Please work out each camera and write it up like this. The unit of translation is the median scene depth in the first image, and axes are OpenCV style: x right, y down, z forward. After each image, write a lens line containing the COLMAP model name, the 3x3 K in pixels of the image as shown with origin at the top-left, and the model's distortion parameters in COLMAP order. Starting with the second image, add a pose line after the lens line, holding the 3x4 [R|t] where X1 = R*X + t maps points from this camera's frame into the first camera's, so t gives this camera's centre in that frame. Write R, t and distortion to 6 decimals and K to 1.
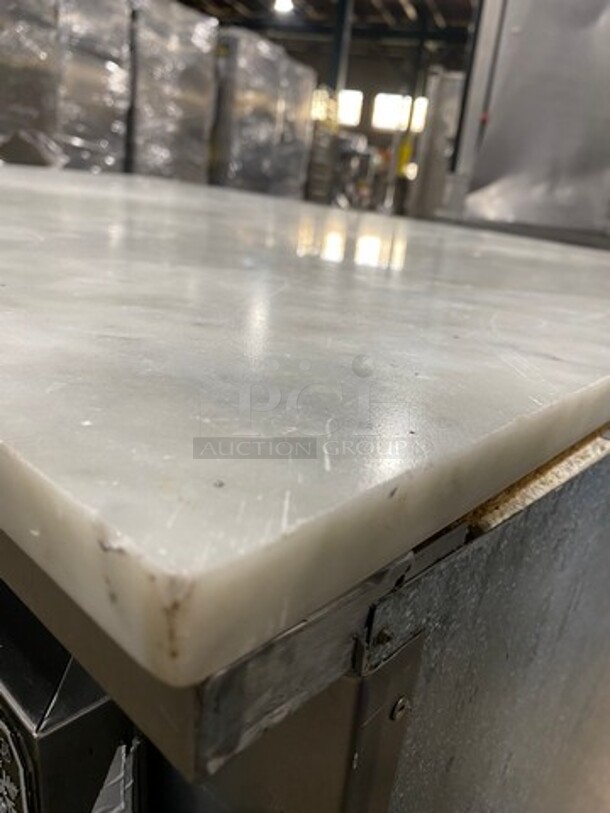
lens RADIAL K [[593.0, 0, 303.4], [0, 593.0, 408.2], [0, 0, 1]] dist [0.013669, -0.012497]
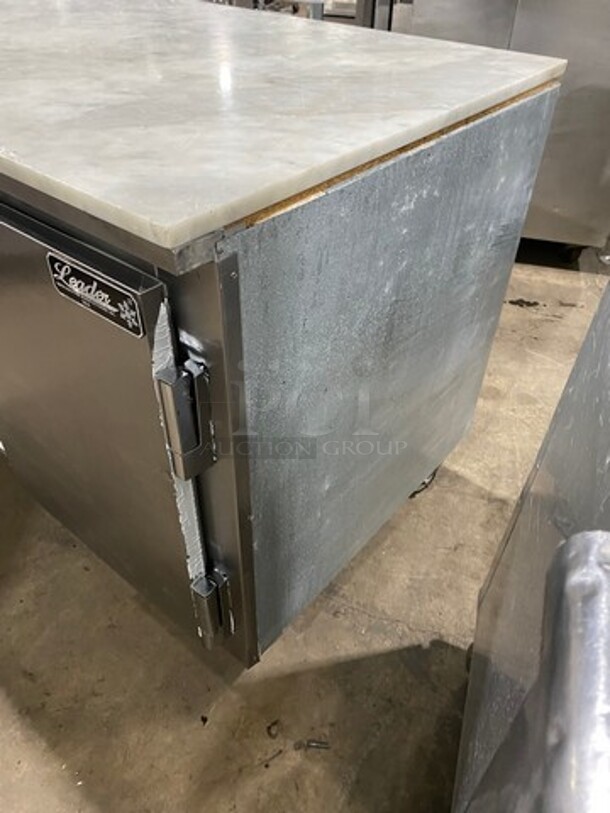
lens RADIAL K [[593.0, 0, 303.4], [0, 593.0, 408.2], [0, 0, 1]] dist [0.013669, -0.012497]
pose [[0.995099, -0.098169, -0.011904, 0.543540], [0.095996, 0.930065, 0.354631, -0.000619], [-0.023742, -0.354035, 0.934931, -2.708727]]
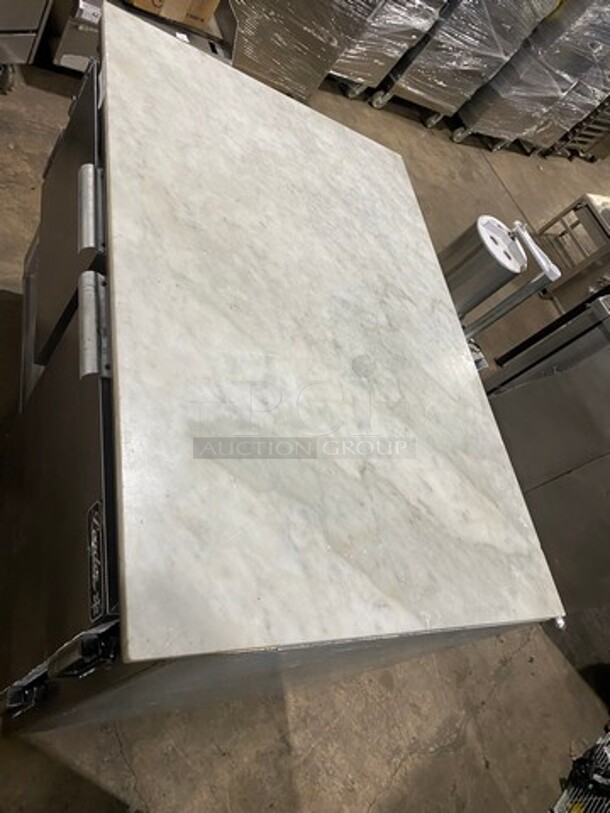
lens RADIAL K [[593.0, 0, 303.4], [0, 593.0, 408.2], [0, 0, 1]] dist [0.013669, -0.012497]
pose [[0.734279, 0.678772, -0.010124, -0.344379], [-0.621638, 0.678315, 0.391733, -3.291224], [0.272765, -0.281348, 0.920023, -2.451594]]
